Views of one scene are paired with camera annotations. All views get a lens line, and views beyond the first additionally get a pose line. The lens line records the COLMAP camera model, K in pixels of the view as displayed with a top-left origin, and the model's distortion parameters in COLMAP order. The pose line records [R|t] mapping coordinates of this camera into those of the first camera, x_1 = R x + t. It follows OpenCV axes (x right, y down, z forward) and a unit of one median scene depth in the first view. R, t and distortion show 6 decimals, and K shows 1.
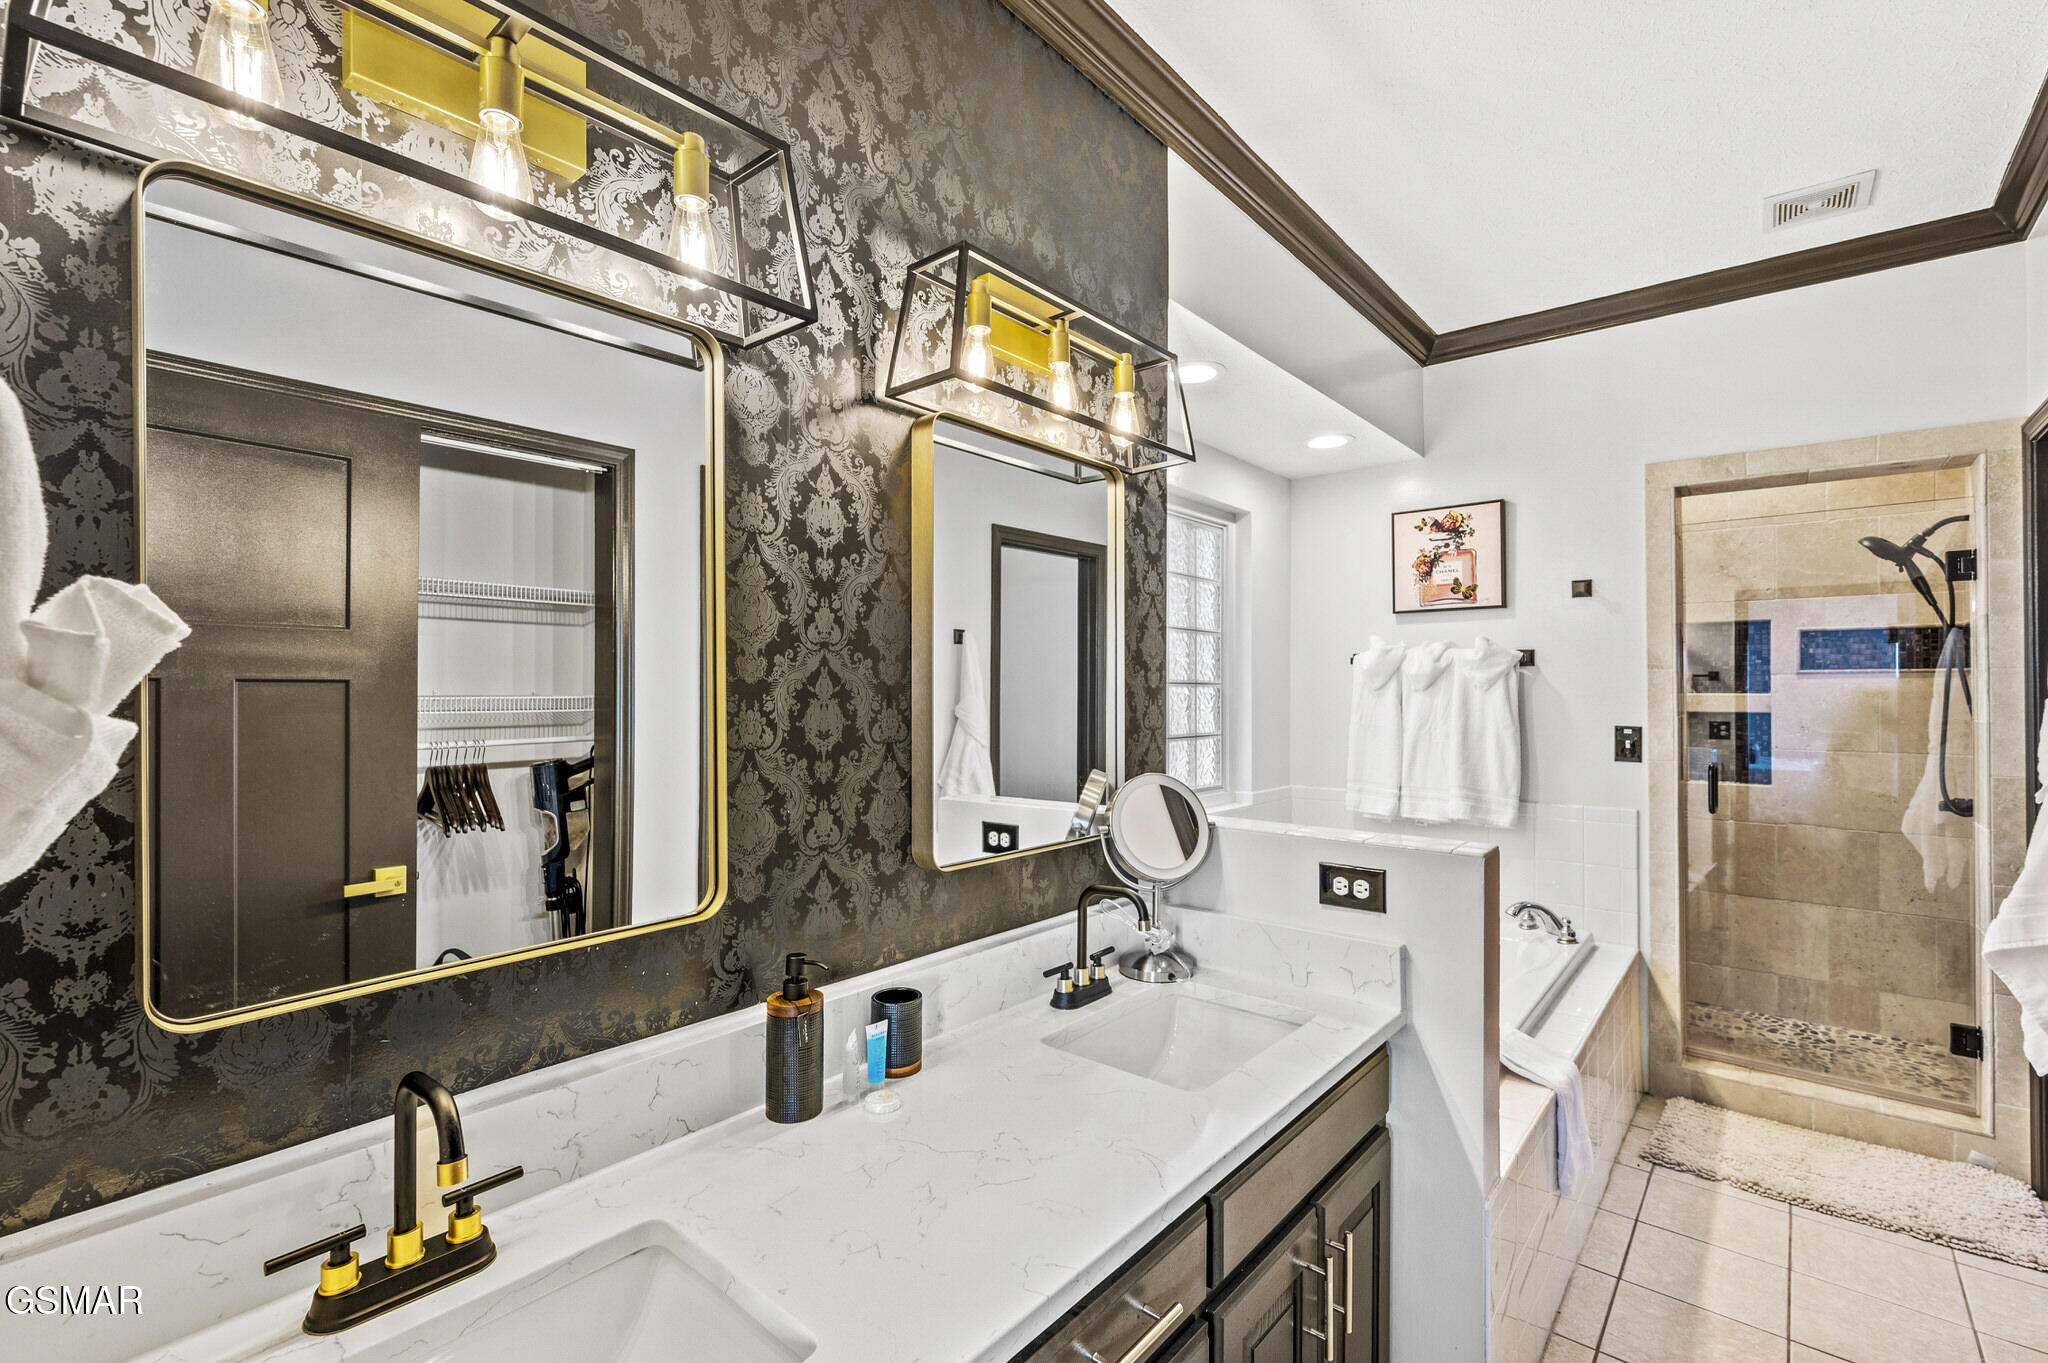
lens RADIAL K [[885.4, 0, 1030.5], [0, 885.4, 646.6], [0, 0, 1]] dist [0.000009, 0.000476]
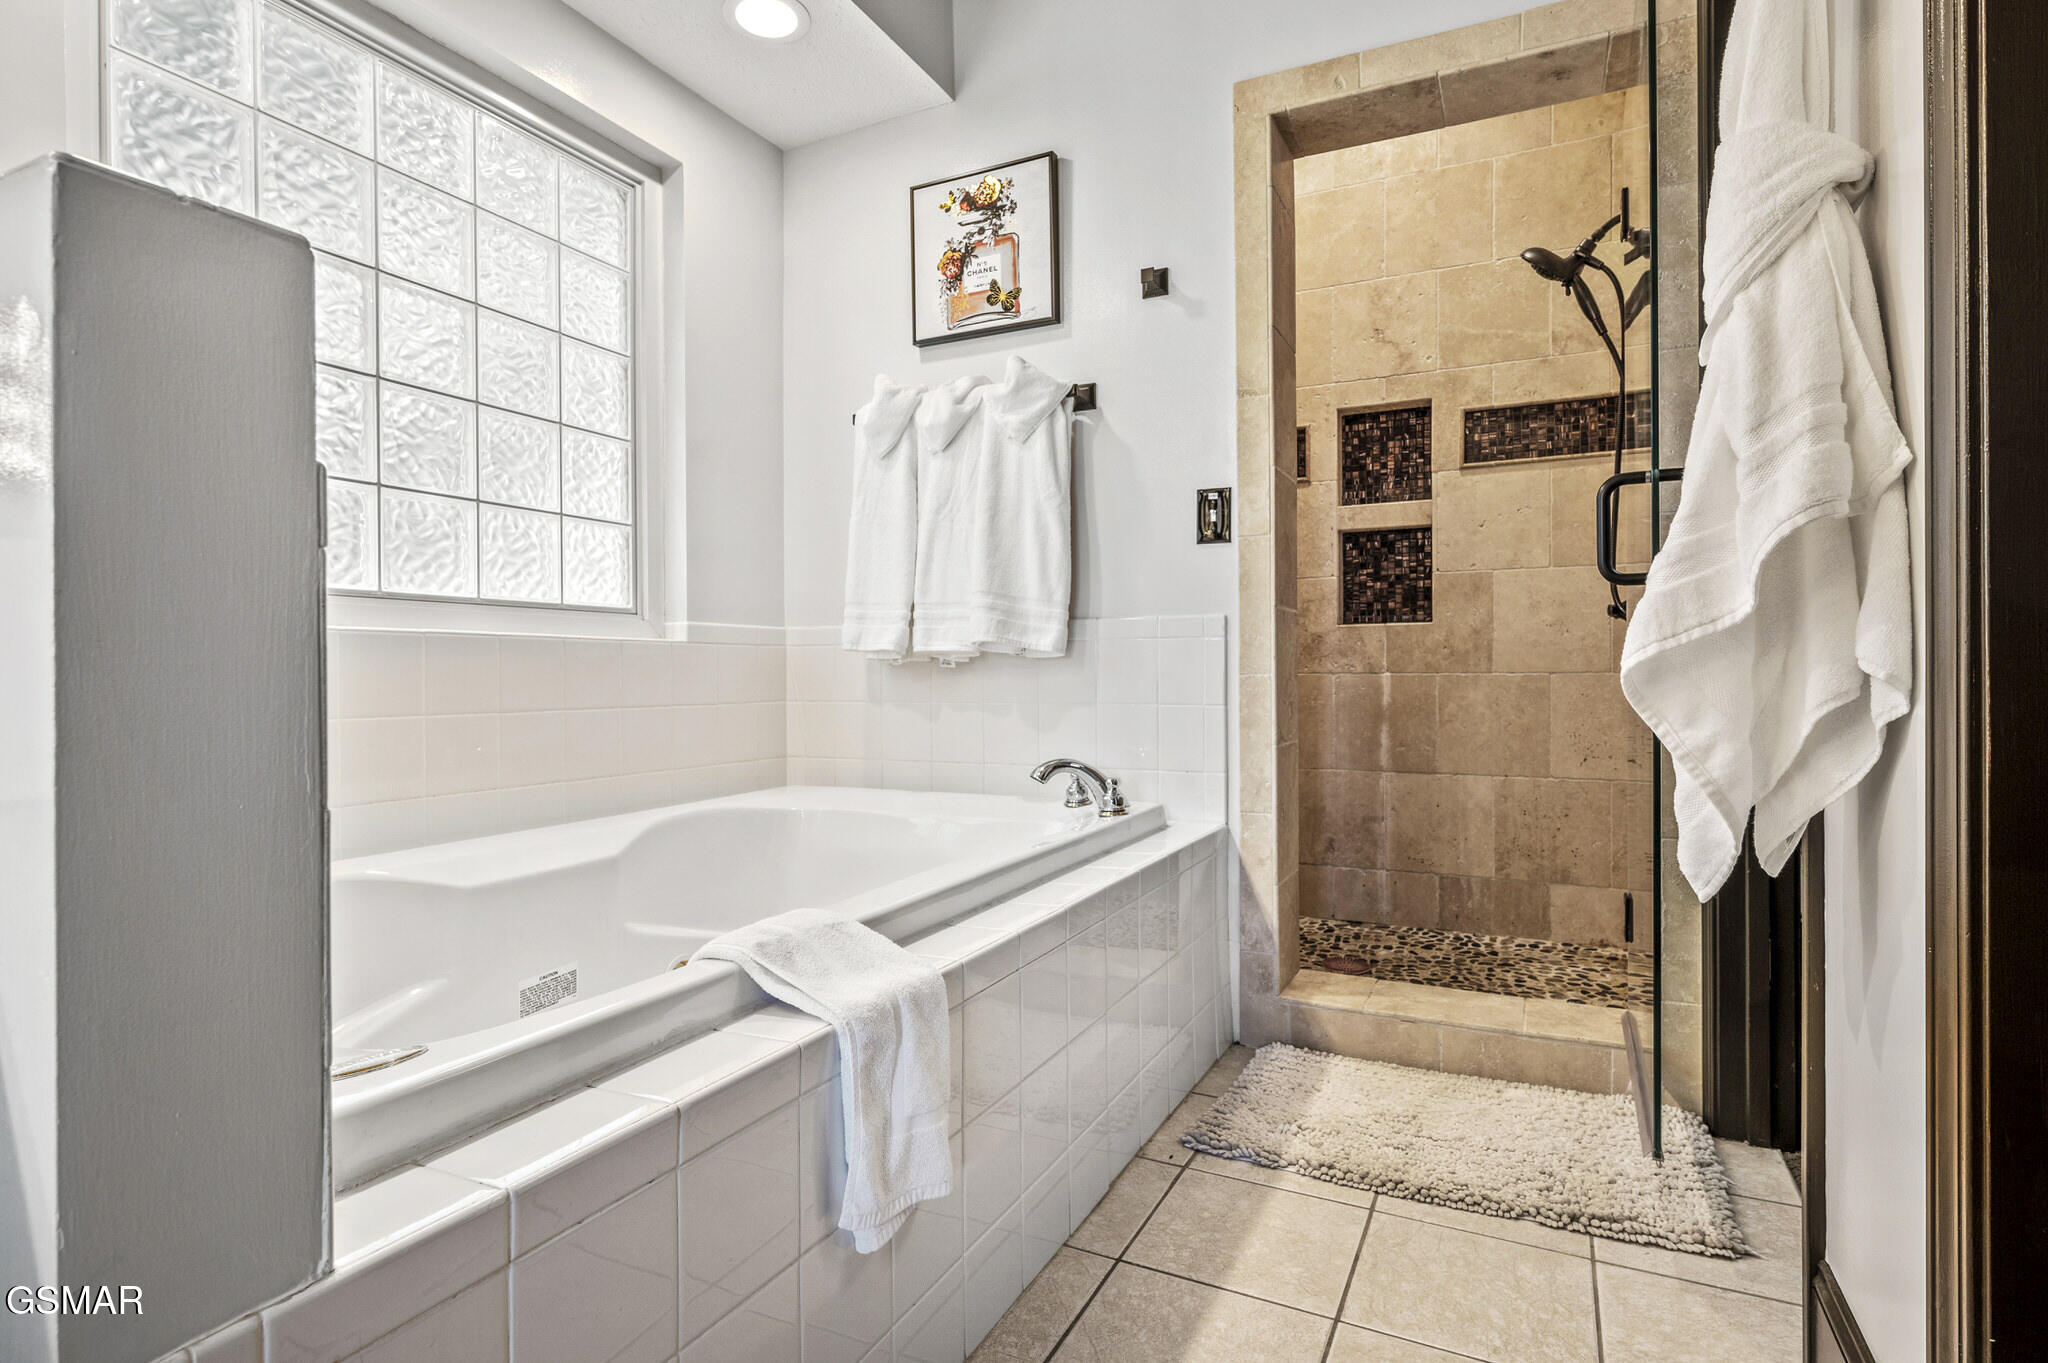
lens RADIAL K [[990.0, 0, 1025.8], [0, 990.0, 628.6], [0, 0, 1]] dist [0.001009, -0.000770]
pose [[0.973535, 0.002406, 0.228525, 0.353007], [-0.003036, 0.999993, 0.002404, 0.183321], [-0.228518, -0.003035, 0.973535, 0.299633]]
